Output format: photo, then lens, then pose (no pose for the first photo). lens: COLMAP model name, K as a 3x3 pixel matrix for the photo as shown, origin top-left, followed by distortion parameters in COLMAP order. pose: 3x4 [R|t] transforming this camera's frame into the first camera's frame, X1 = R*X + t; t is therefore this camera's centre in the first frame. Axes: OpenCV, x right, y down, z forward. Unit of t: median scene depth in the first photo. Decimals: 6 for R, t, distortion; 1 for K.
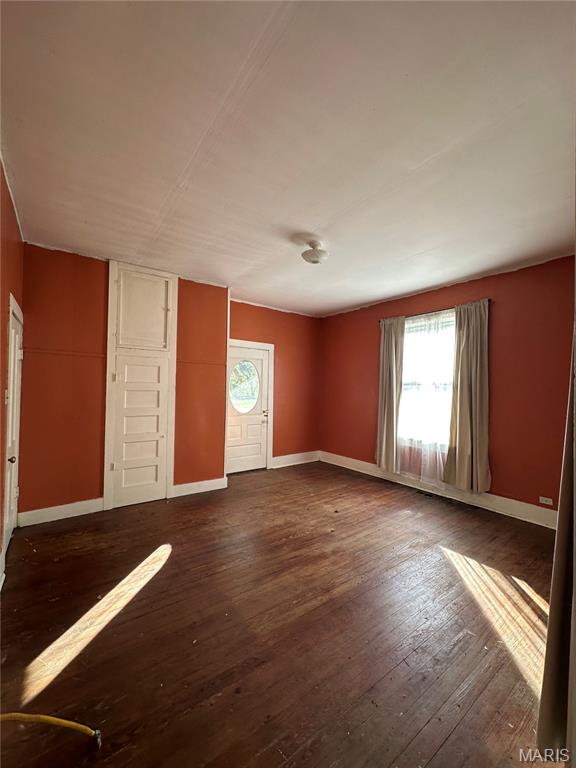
lens RADIAL K [[306.6, 0, 288.5], [0, 306.6, 382.2], [0, 0, 1]] dist [0.000859, -0.000323]
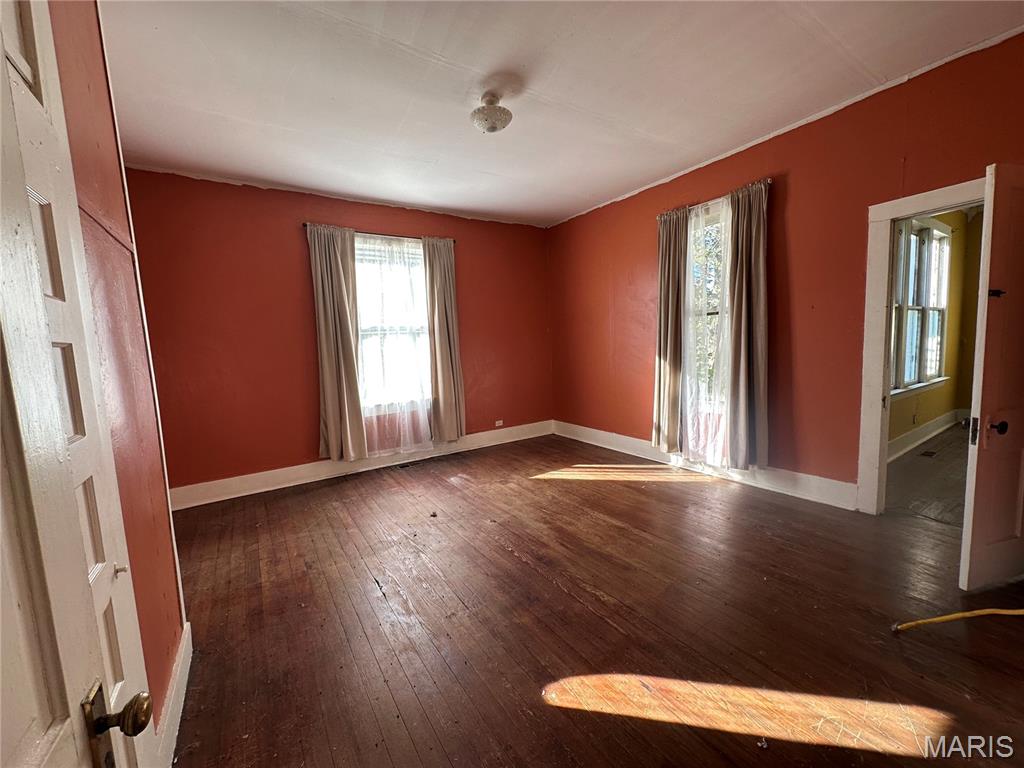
lens RADIAL K [[408.9, 0, 513.1], [0, 408.9, 383.8], [0, 0, 1]] dist [0.000859, -0.000323]
pose [[0.050020, -0.122248, 0.991238, -0.620971], [0.026248, 0.992299, 0.121054, 0.026206], [-0.998403, 0.019963, 0.052843, 0.693558]]
